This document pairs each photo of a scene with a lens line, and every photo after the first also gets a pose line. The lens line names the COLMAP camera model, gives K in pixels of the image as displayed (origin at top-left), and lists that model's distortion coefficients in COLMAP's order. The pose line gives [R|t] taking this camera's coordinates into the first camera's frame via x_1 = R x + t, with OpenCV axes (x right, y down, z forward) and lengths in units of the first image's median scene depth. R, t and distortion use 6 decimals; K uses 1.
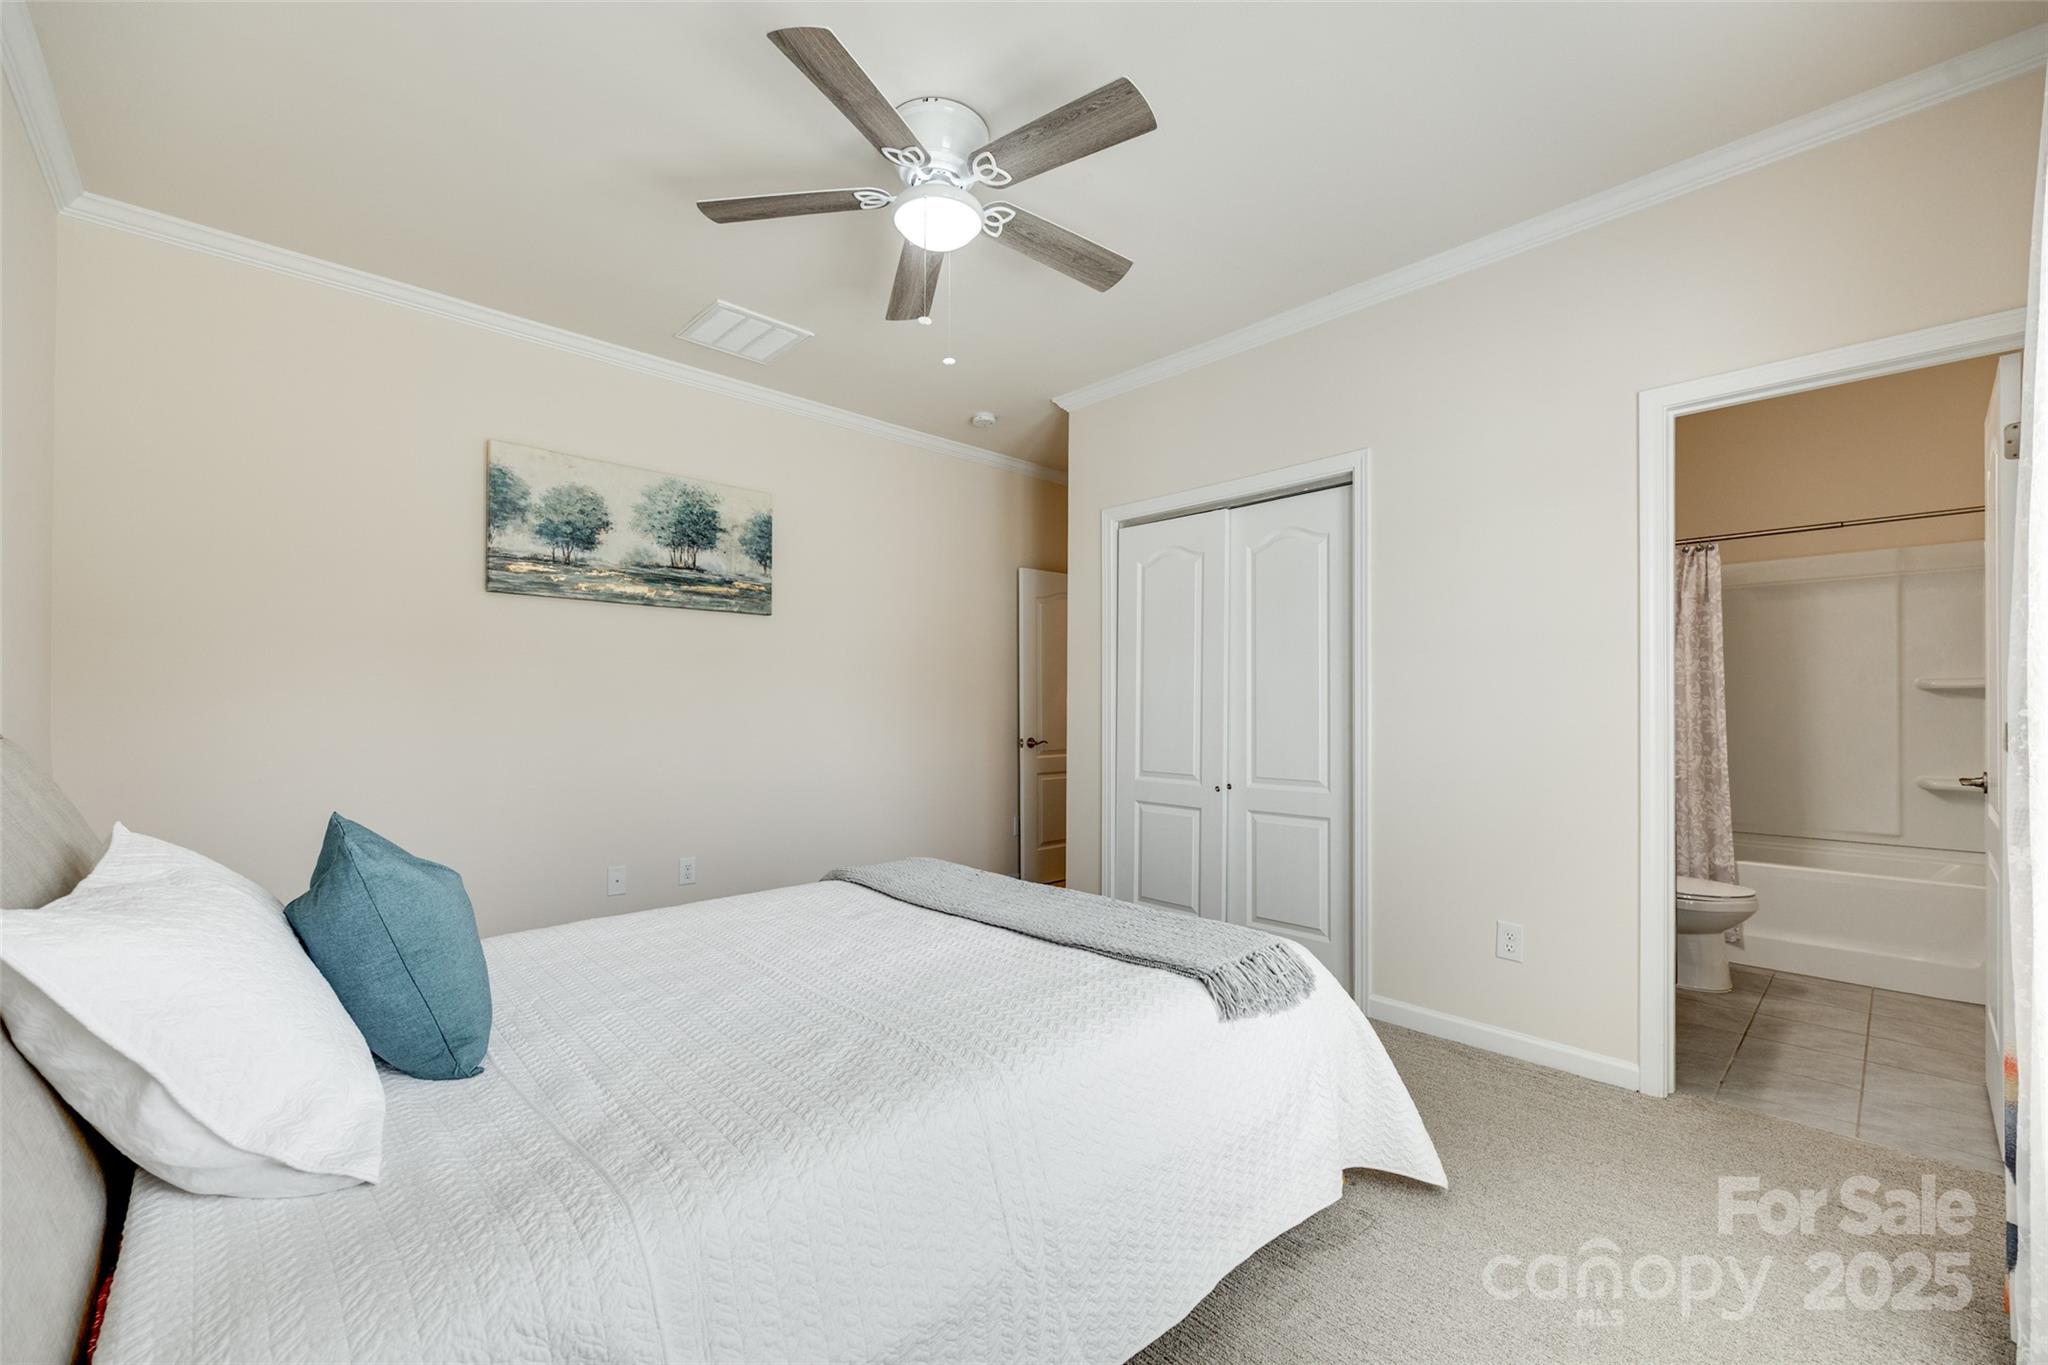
lens RADIAL K [[830.0, 0, 1022.4], [0, 830.0, 698.9], [0, 0, 1]] dist [-0.002253, -0.000154]
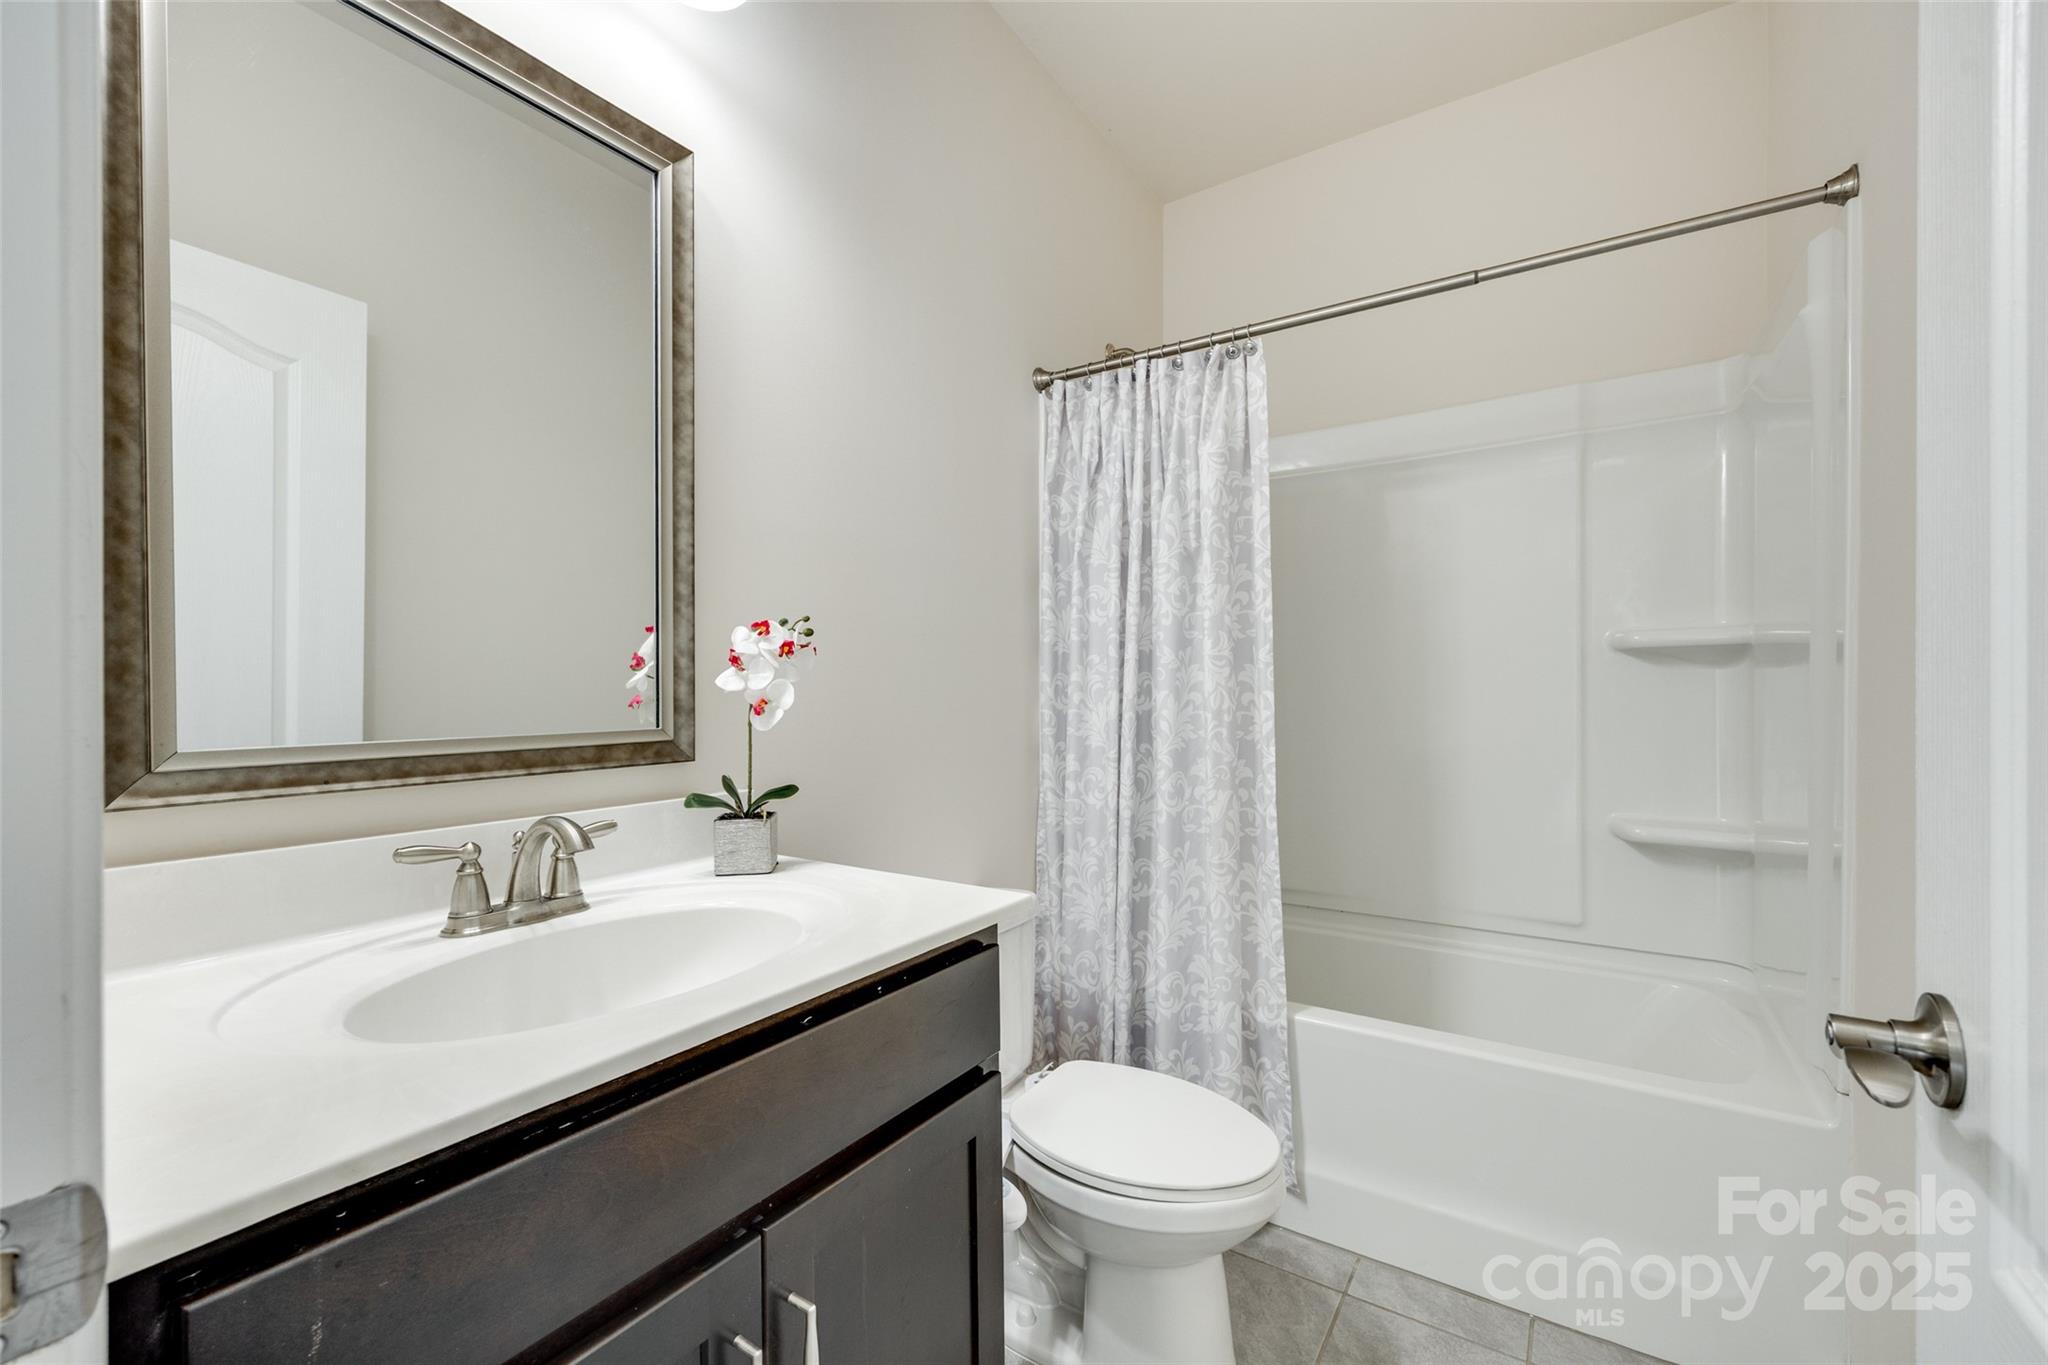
lens RADIAL K [[830.0, 0, 1030.3], [0, 830.0, 700.6], [0, 0, 1]] dist [-0.002253, -0.000154]
pose [[0.974982, -0.008432, 0.222123, 0.605119], [0.006248, 0.999925, 0.010530, 0.012115], [-0.222195, -0.008879, 0.974962, 0.568240]]
